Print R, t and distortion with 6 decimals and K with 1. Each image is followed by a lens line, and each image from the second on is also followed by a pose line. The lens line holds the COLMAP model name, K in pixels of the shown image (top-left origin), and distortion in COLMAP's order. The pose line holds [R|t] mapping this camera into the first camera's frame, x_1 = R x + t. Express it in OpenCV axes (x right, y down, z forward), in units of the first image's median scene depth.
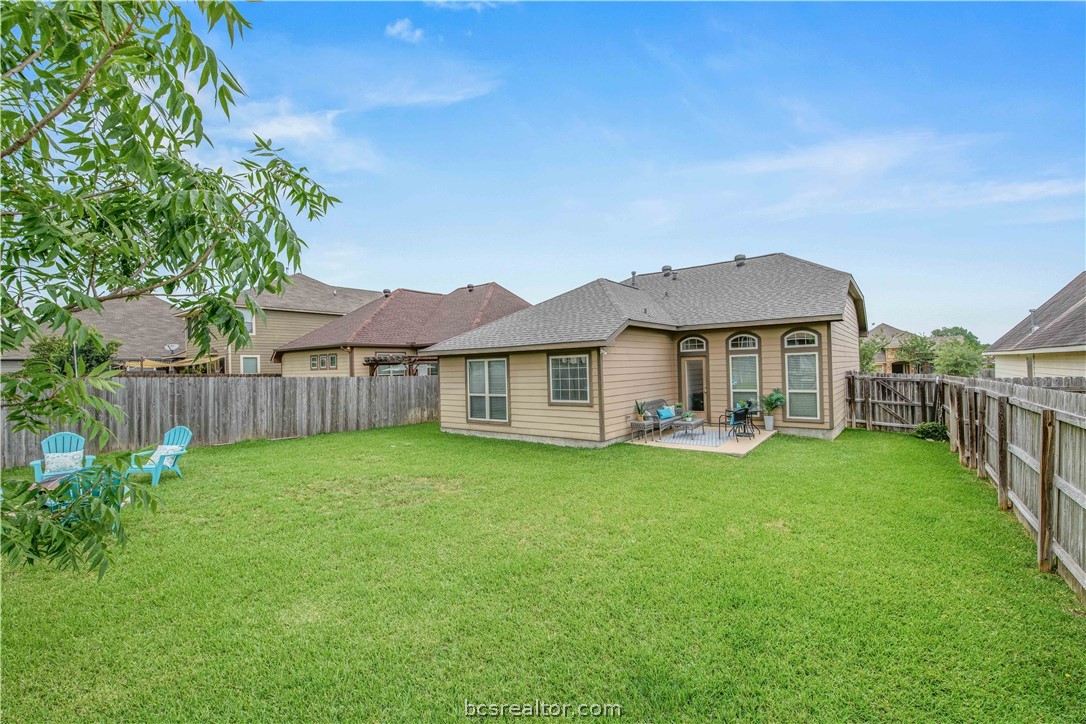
lens RADIAL K [[463.6, 0, 546.7], [0, 463.6, 363.1], [0, 0, 1]] dist [0.018867, -0.009793]
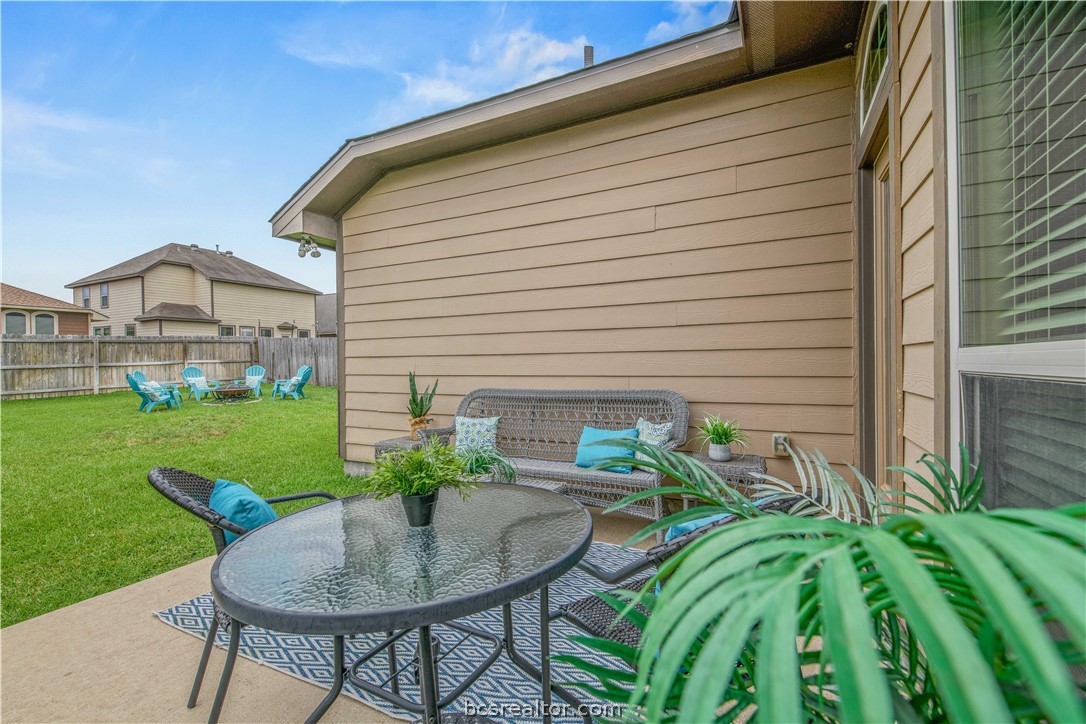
lens RADIAL K [[463.6, 0, 546.7], [0, 463.6, 363.1], [0, 0, 1]] dist [0.018867, -0.009793]
pose [[0.185408, 0.030103, -0.982200, 0.495615], [0.016609, 0.999292, 0.033762, 0.057885], [0.982521, -0.022573, 0.184777, 0.950043]]
